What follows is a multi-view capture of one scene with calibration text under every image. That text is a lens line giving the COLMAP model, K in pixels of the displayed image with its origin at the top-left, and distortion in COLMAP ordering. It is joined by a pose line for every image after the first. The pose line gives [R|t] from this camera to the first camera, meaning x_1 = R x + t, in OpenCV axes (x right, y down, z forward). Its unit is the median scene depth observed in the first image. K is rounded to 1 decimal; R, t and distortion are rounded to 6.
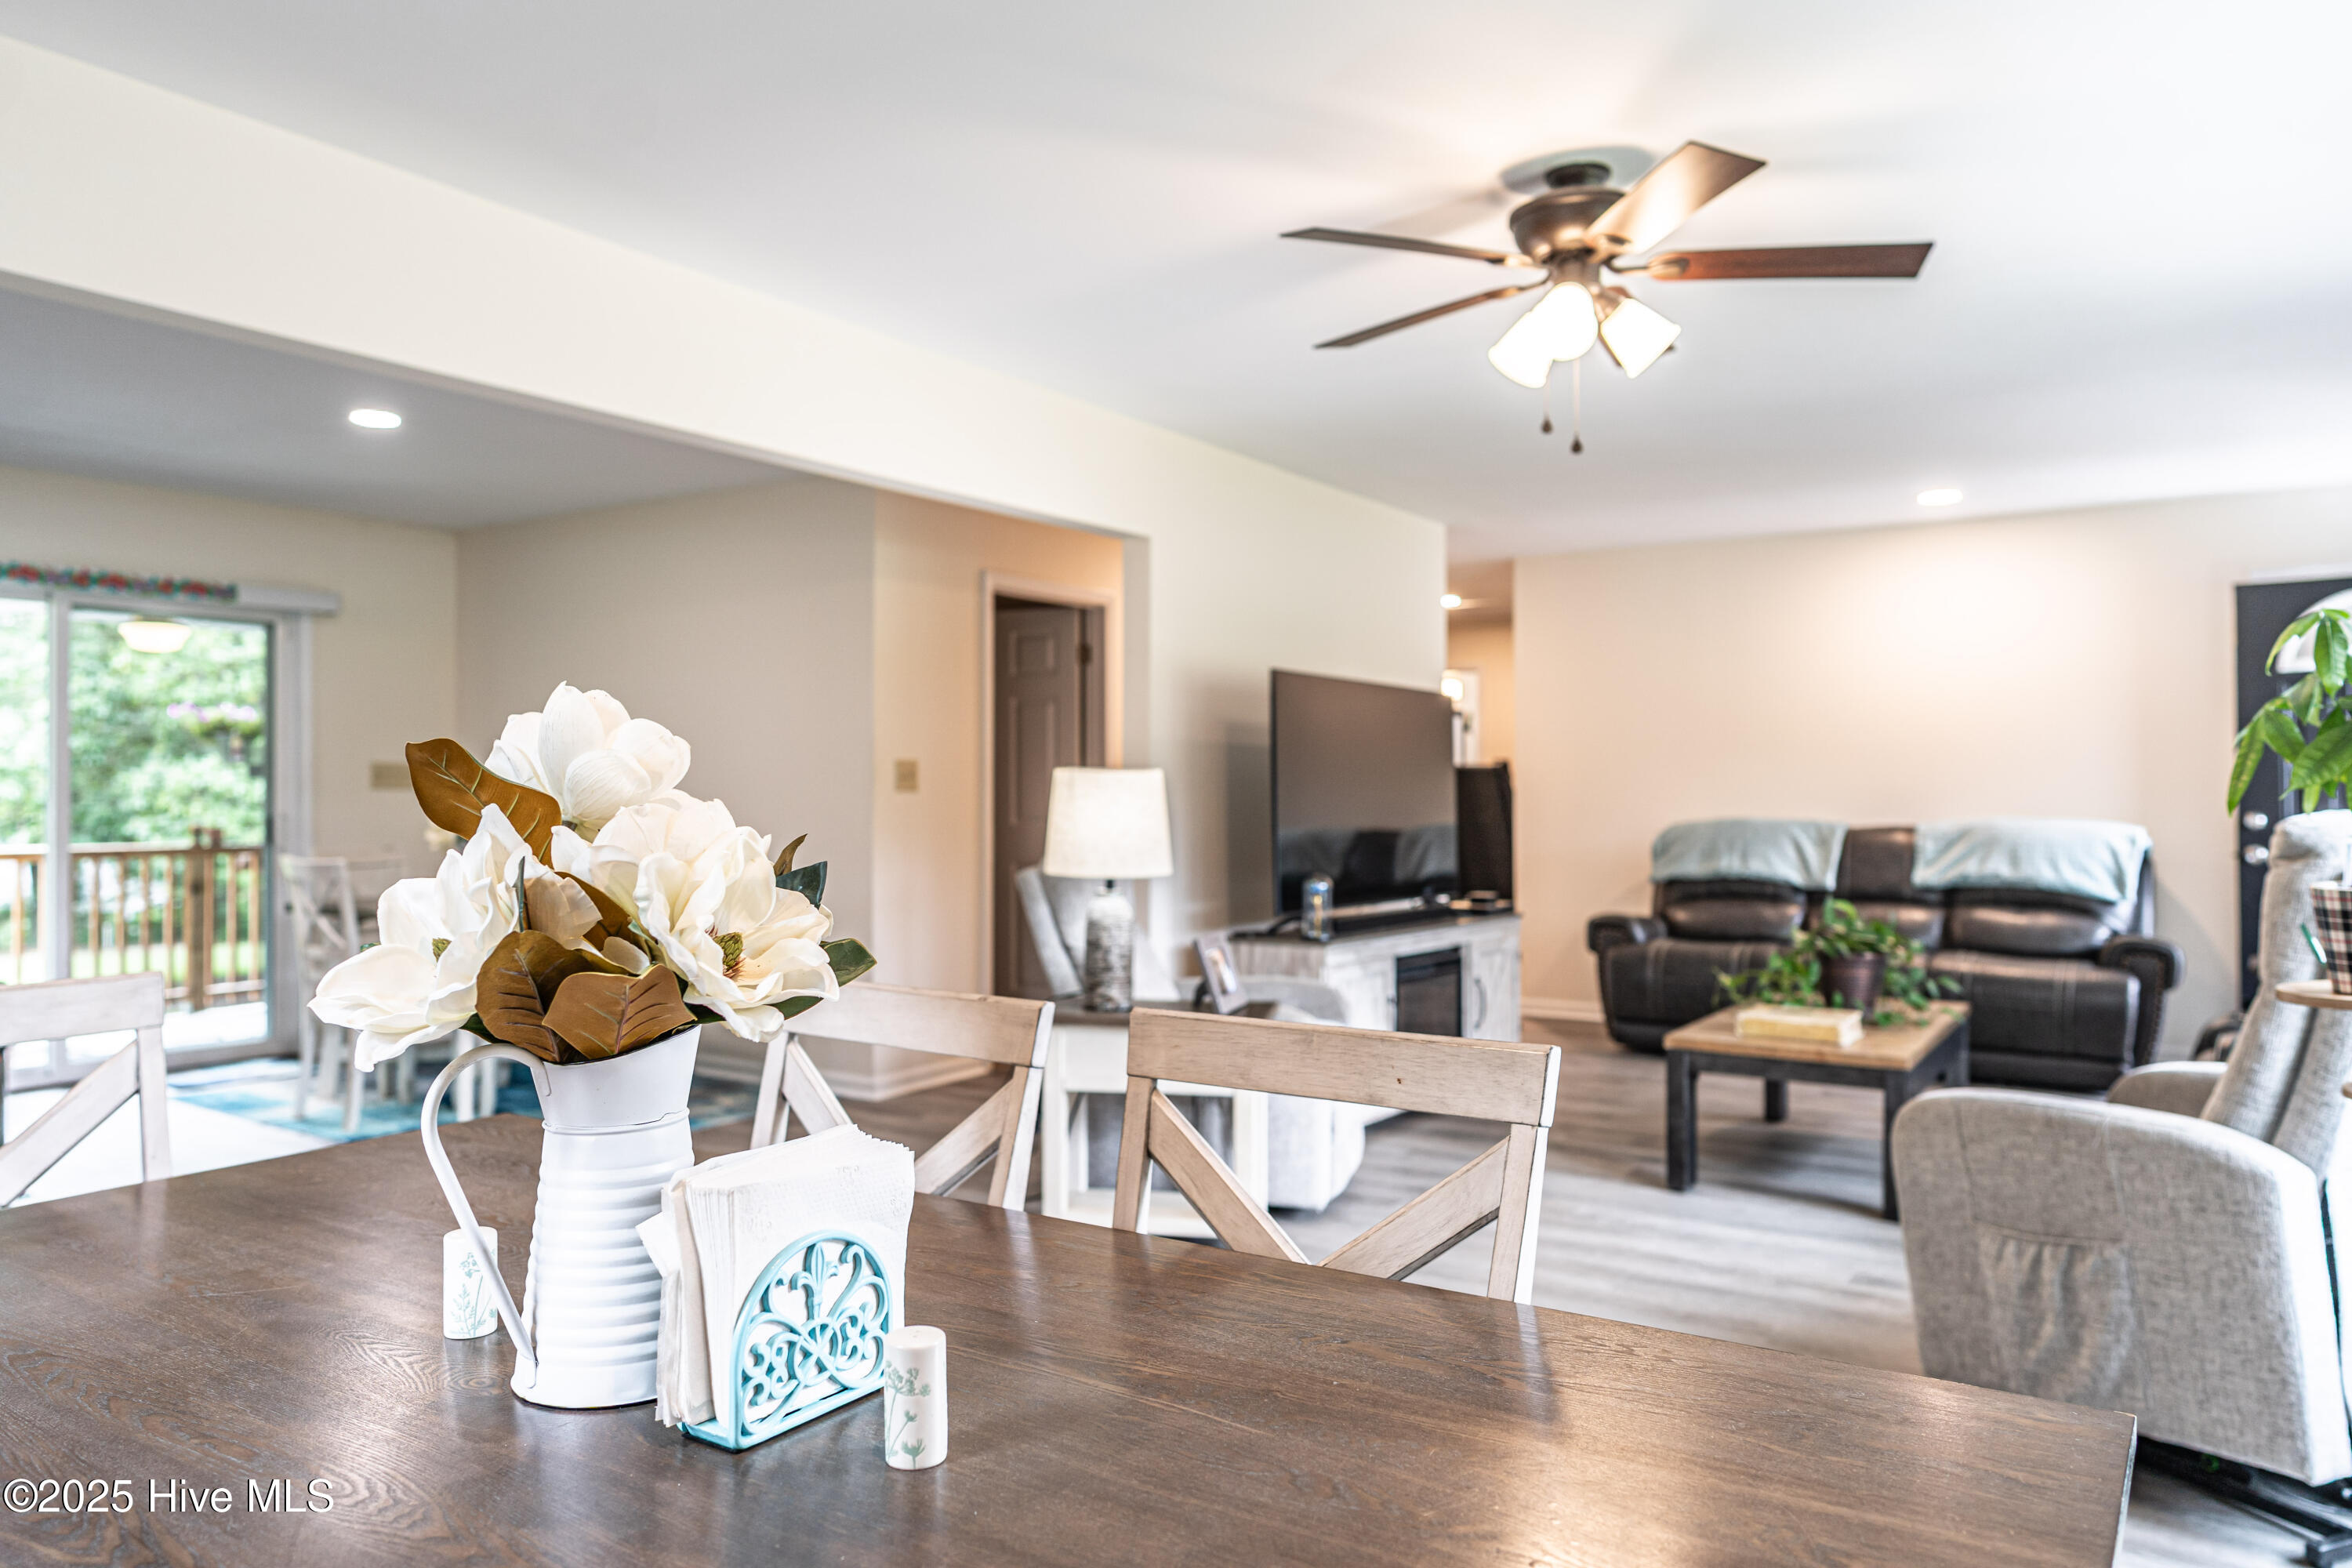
lens RADIAL K [[1591.6, 0, 1169.1], [0, 1591.6, 793.4], [0, 0, 1]] dist [0.000047, 0.000605]
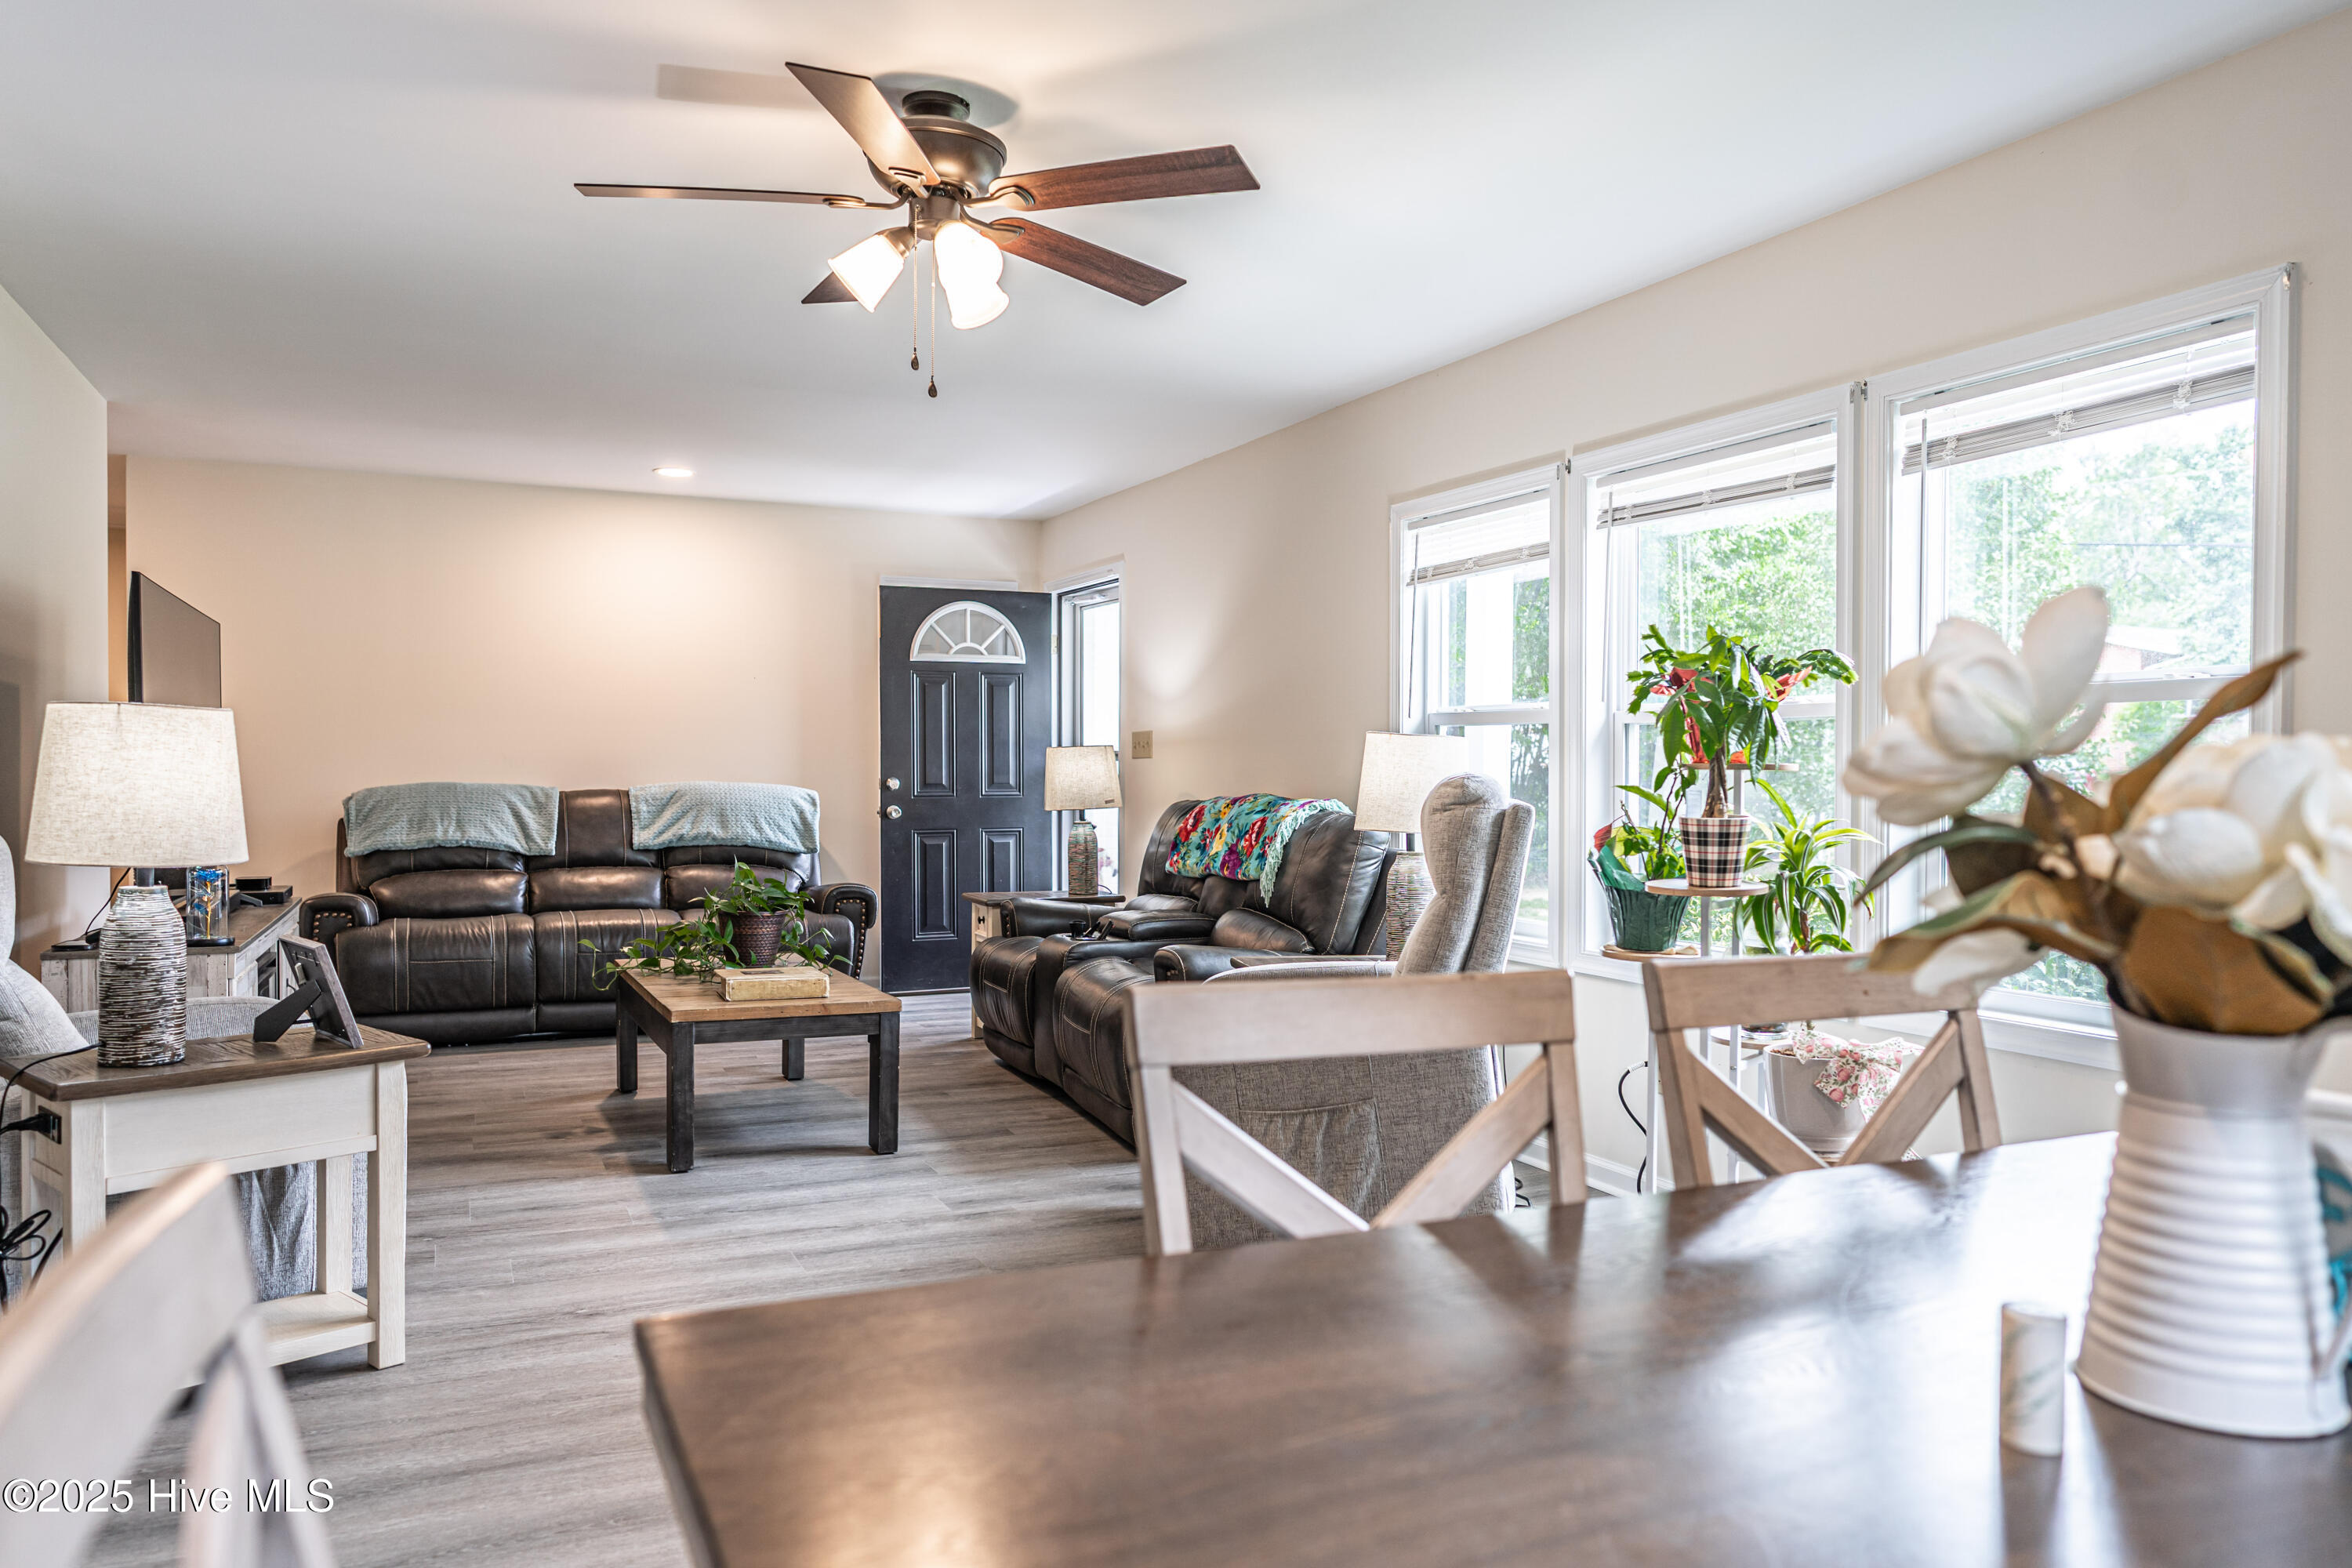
lens RADIAL K [[1605.8, 0, 1159.9], [0, 1605.8, 785.8], [0, 0, 1]] dist [-0.002694, 0.002665]
pose [[0.532195, -0.004925, 0.846608, -0.293387], [-0.007625, 0.999915, 0.010610, 0.006036], [-0.846588, -0.012102, 0.532112, 0.216343]]
